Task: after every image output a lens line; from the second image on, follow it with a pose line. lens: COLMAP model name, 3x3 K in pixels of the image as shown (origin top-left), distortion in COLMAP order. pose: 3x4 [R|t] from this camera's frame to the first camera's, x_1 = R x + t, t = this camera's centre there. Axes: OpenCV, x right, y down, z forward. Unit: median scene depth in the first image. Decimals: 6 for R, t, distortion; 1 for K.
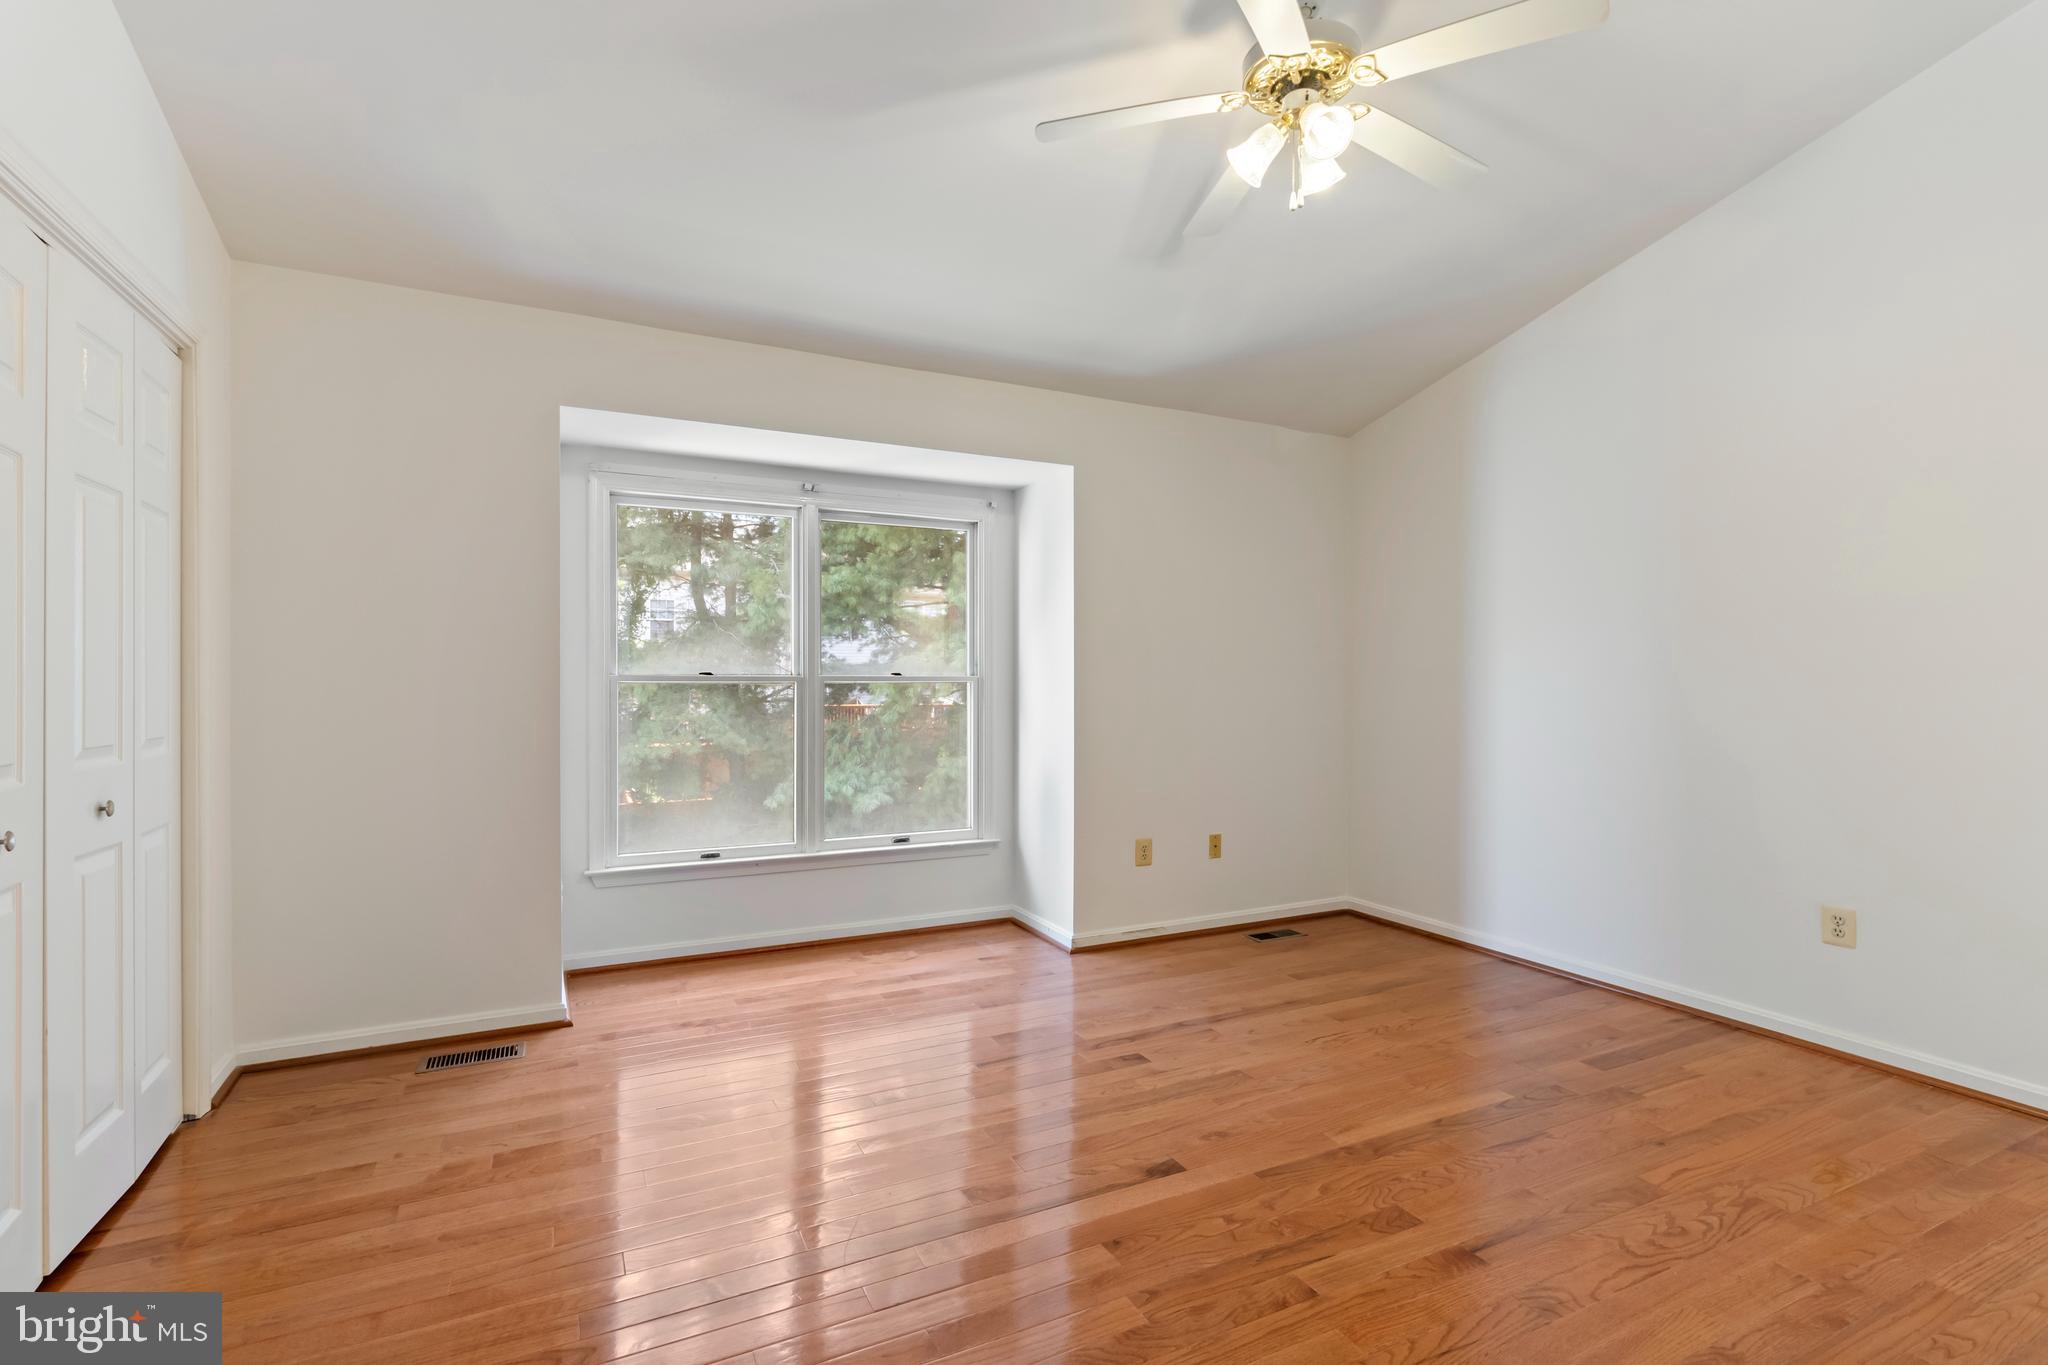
lens RADIAL K [[947.0, 0, 1026.8], [0, 947.0, 678.2], [0, 0, 1]] dist [0.000330, 0.000907]
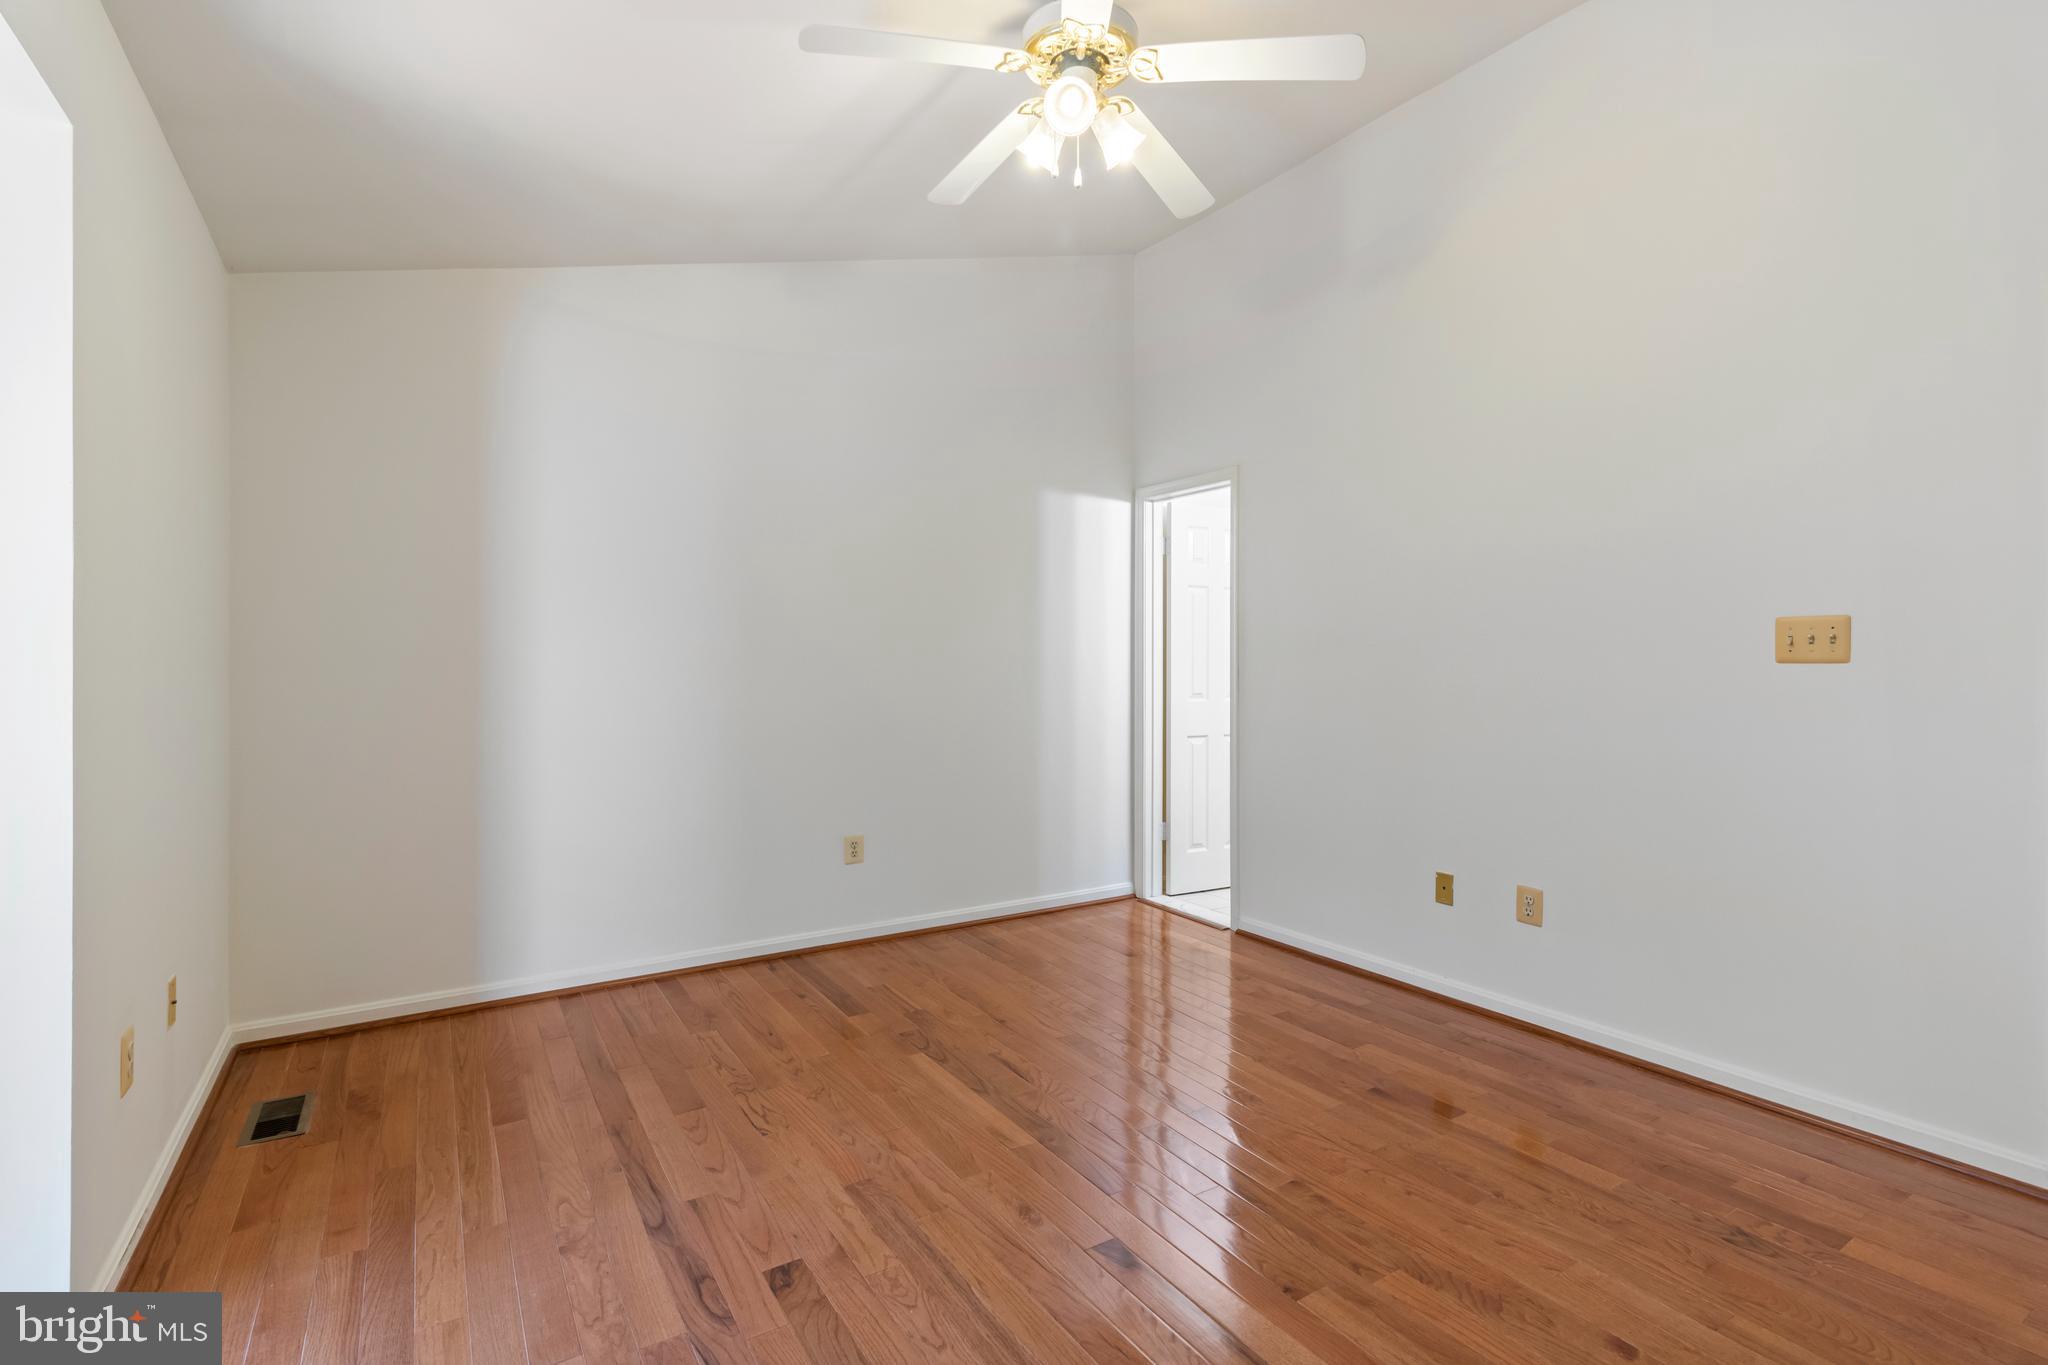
lens RADIAL K [[947.0, 0, 1024.5], [0, 947.0, 680.3], [0, 0, 1]] dist [0.000330, 0.000907]
pose [[-0.104519, -0.020672, 0.994308, -0.478042], [-0.003240, 0.999786, 0.020445, -0.010264], [-0.994518, -0.001084, -0.104563, 0.823123]]
